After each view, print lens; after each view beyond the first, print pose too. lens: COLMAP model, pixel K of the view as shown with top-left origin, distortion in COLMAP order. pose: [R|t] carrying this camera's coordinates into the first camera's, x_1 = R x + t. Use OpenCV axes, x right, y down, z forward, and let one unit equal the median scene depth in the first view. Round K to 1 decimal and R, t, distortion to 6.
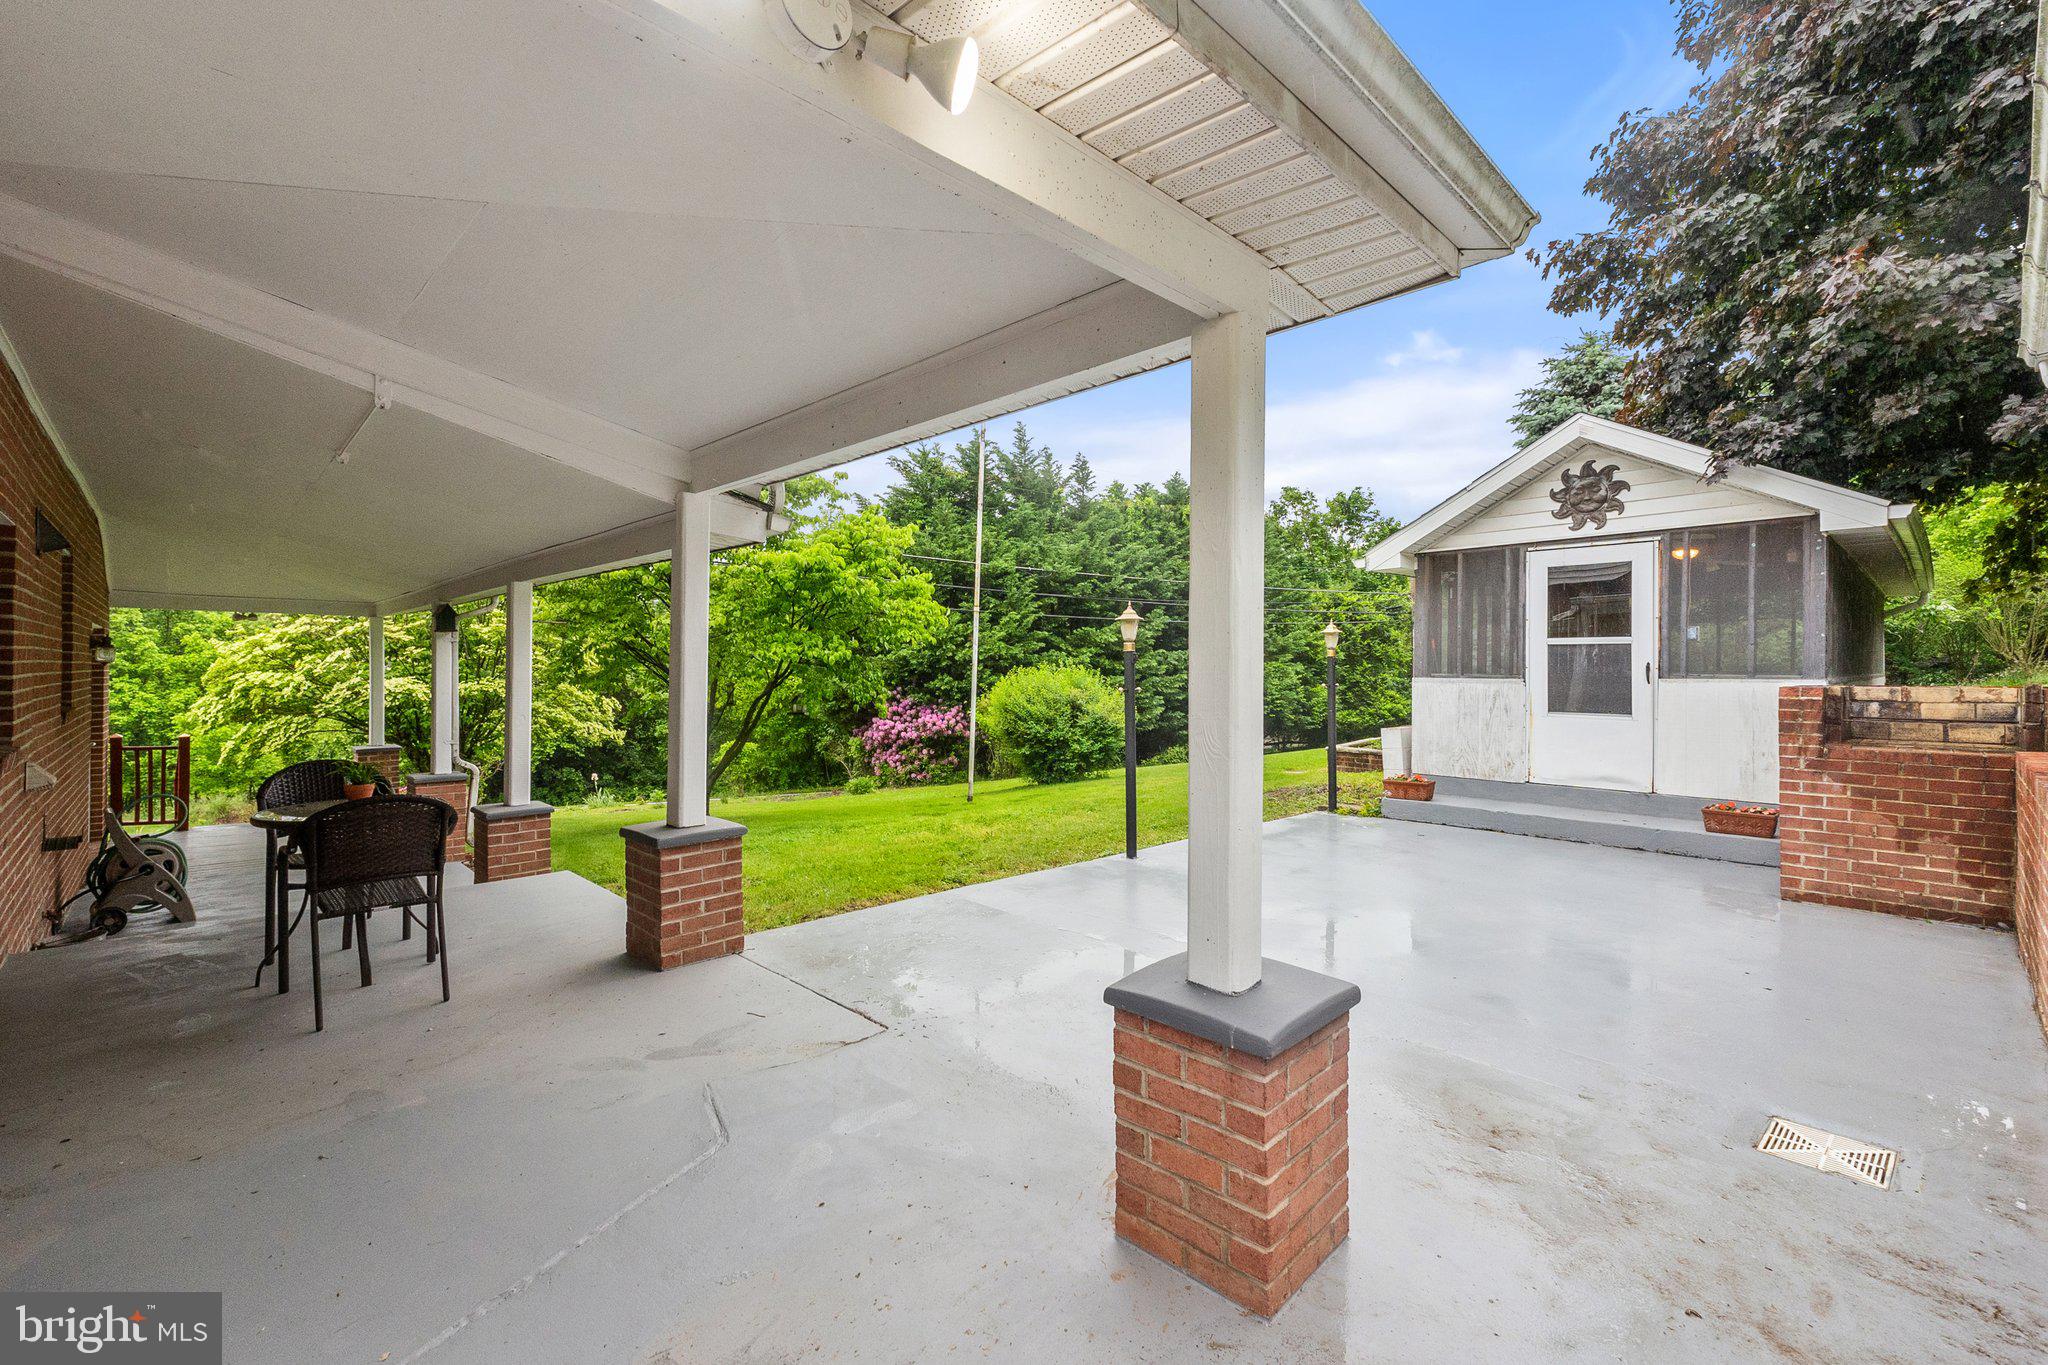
lens RADIAL K [[857.4, 0, 968.9], [0, 857.4, 683.7], [0, 0, 1]] dist [-0.031173, 0.000380]
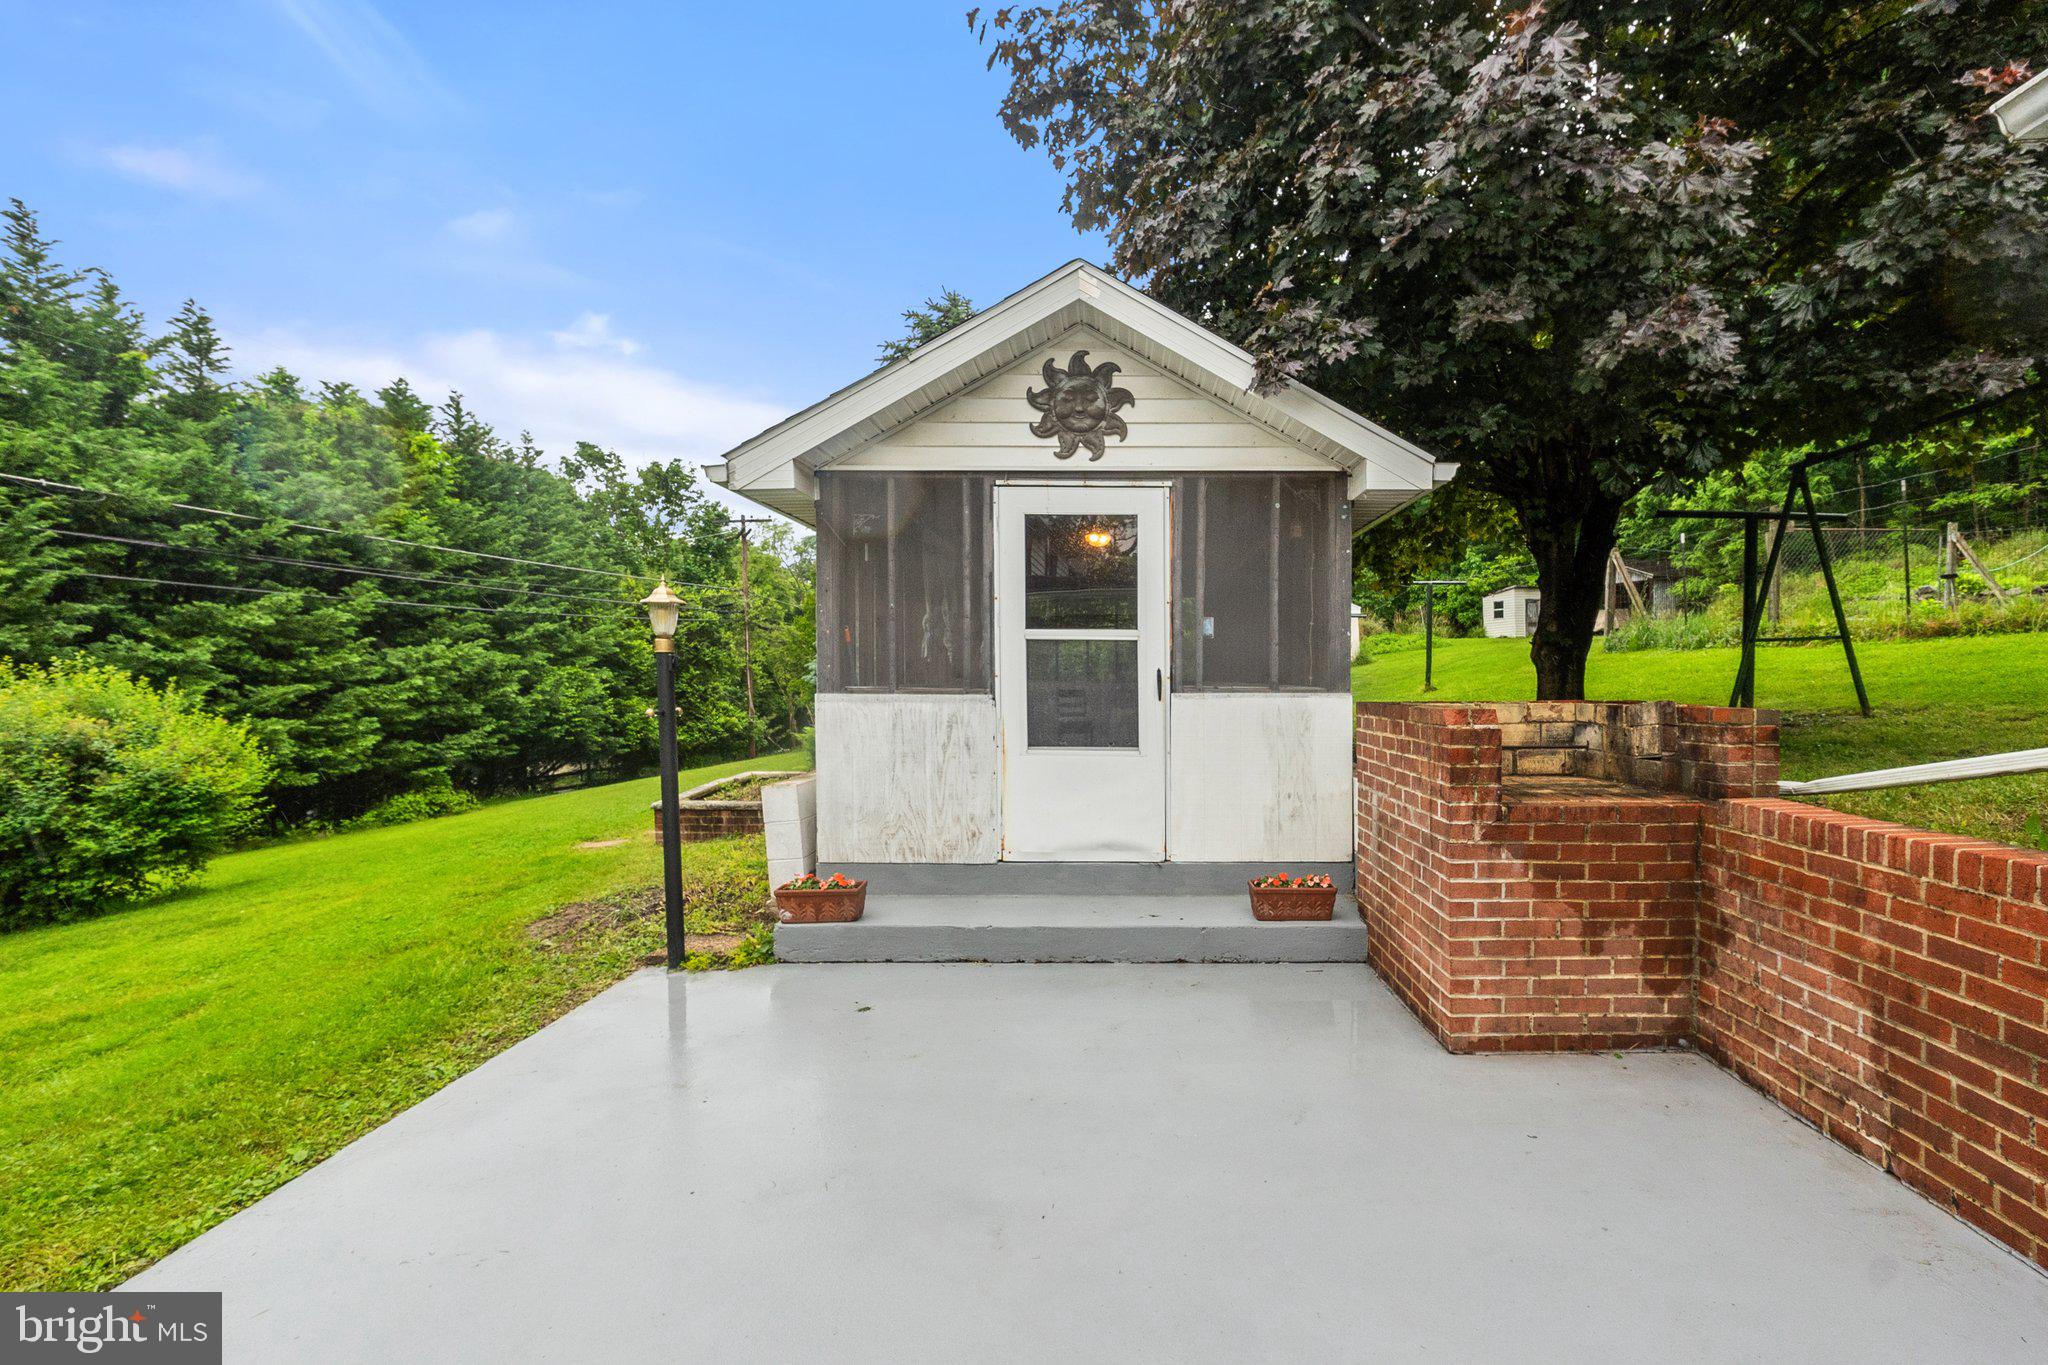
lens RADIAL K [[939.2, 0, 1123.6], [0, 939.2, 718.8], [0, 0, 1]] dist [0.002762, 0.000017]
pose [[0.644693, -0.032151, 0.763765, 0.186830], [0.010780, 0.999398, 0.032970, -0.008944], [-0.764366, -0.013022, 0.644651, 0.463937]]
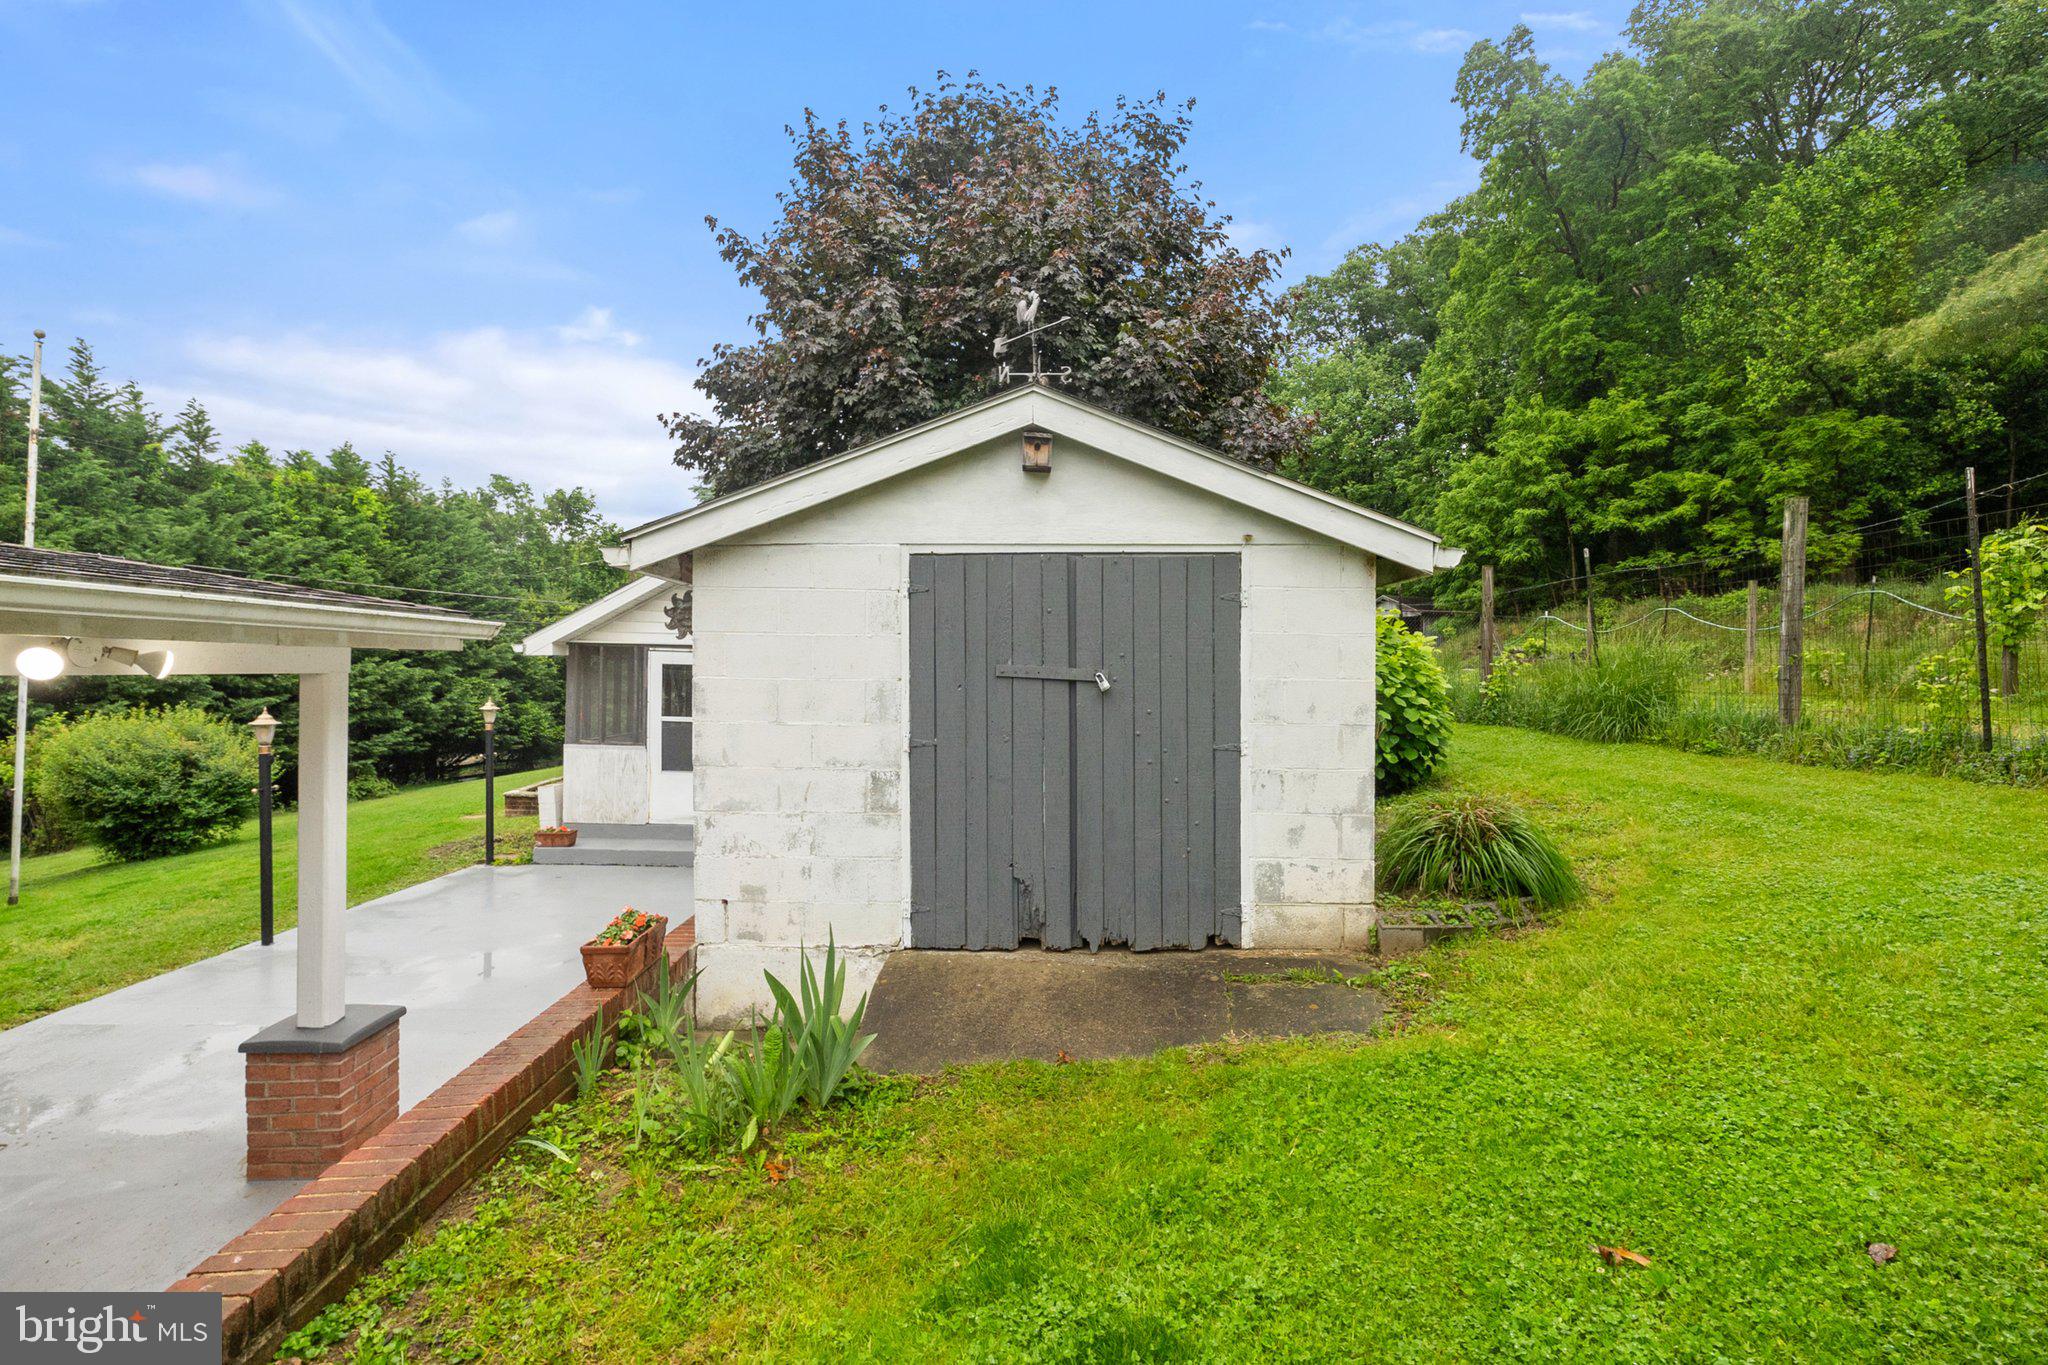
lens RADIAL K [[924.4, 0, 1024.0], [0, 924.4, 682.5], [0, 0, 1]] dist [-0.004142, -0.000798]
pose [[0.646981, 0.001837, 0.762504, -0.062023], [-0.002709, 0.999996, -0.000111, -0.101204], [-0.762501, -0.001994, 0.646984, -0.374483]]
